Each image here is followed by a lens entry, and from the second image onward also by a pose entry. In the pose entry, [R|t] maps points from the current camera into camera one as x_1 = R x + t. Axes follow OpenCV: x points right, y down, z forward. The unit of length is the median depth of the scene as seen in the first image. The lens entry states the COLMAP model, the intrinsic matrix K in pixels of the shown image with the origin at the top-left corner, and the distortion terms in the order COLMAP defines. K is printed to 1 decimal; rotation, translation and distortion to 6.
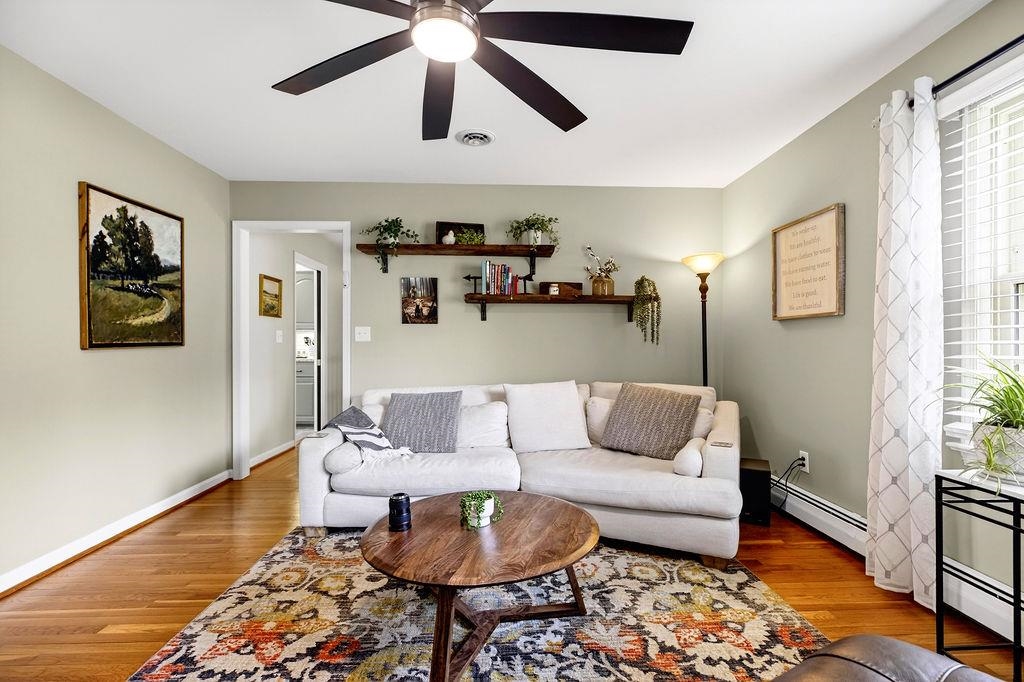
lens RADIAL K [[489.5, 0, 520.8], [0, 489.5, 343.7], [0, 0, 1]] dist [-0.001947, 0.000298]
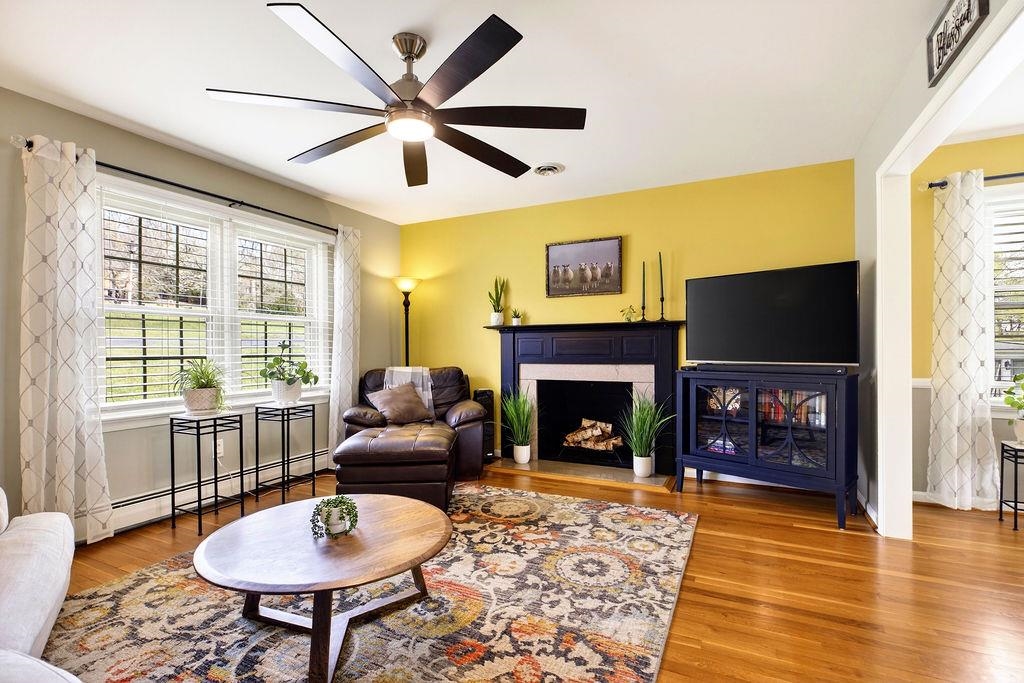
lens RADIAL K [[489.5, 0, 508.7], [0, 489.5, 343.8], [0, 0, 1]] dist [-0.001947, 0.000298]
pose [[-0.881503, 0.006167, 0.472138, -0.937304], [0.005140, 0.999981, -0.003465, -0.003364], [-0.472150, -0.000628, -0.881518, 1.862402]]
